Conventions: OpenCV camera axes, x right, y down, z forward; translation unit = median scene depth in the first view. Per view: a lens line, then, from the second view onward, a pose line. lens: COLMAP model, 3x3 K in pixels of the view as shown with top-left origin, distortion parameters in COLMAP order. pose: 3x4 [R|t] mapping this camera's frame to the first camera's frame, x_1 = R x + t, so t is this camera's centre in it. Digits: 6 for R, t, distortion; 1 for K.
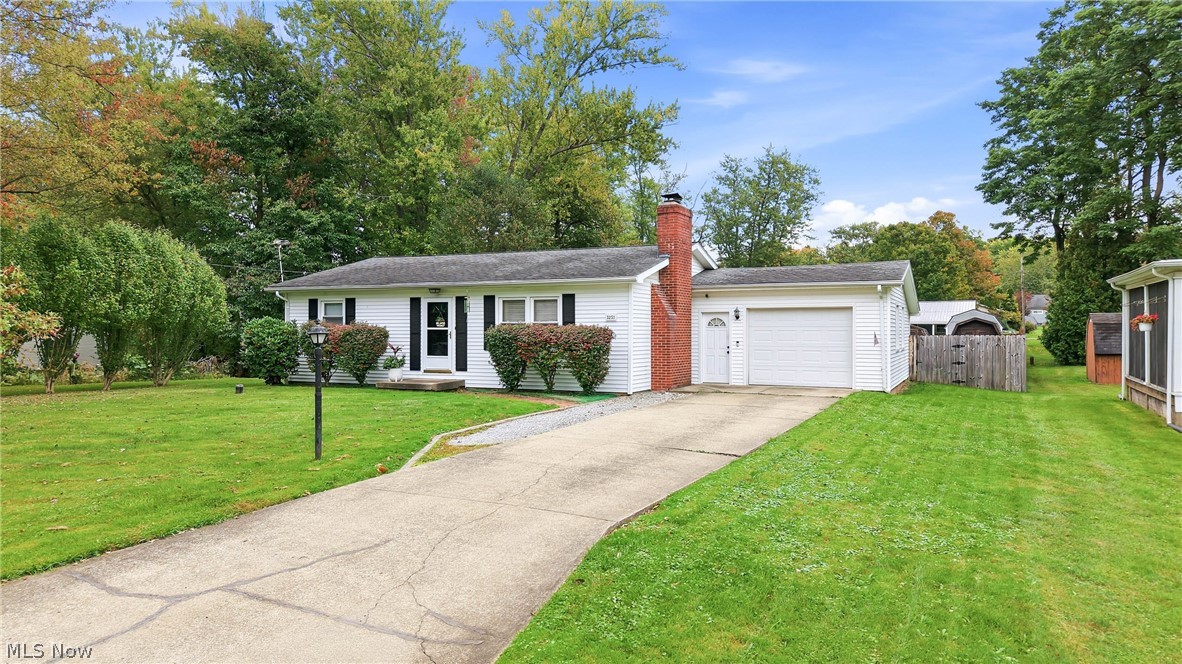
lens RADIAL K [[790.4, 0, 591.0], [0, 790.4, 332.0], [0, 0, 1]] dist [0.043891, -0.052284]
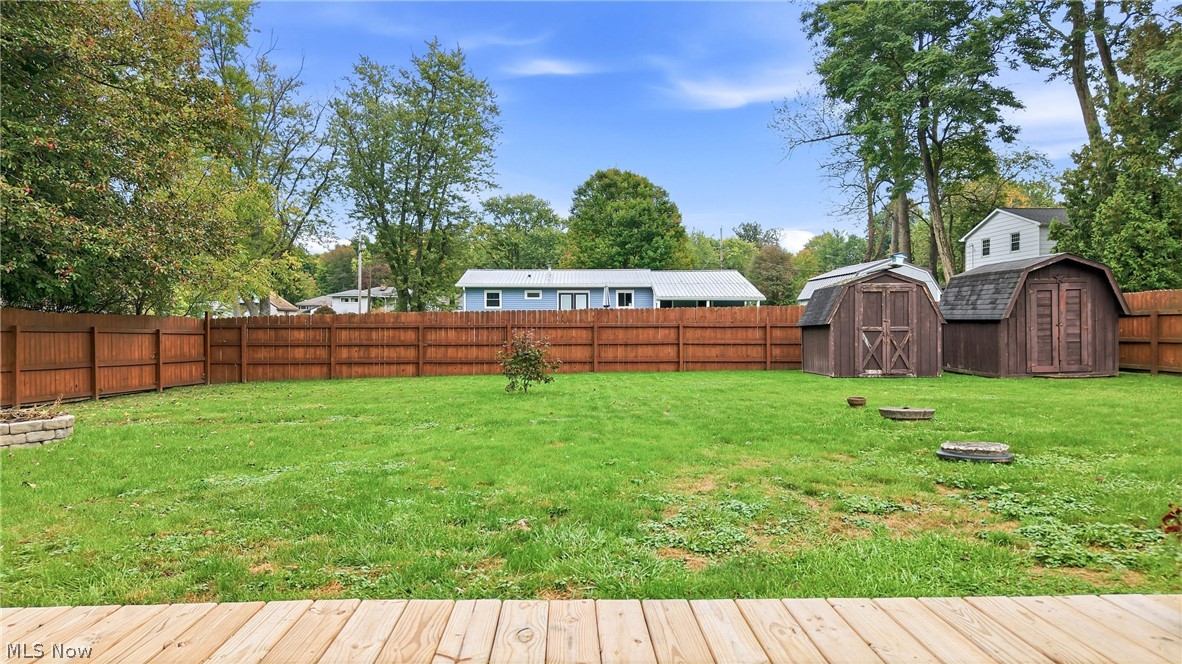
lens RADIAL K [[790.4, 0, 591.0], [0, 790.4, 332.0], [0, 0, 1]] dist [0.043891, -0.052284]
pose [[0.886366, -0.003298, 0.462974, 0.118361], [0.002467, 0.999994, 0.002400, 0.044678], [-0.462979, -0.000985, 0.886369, 1.364887]]
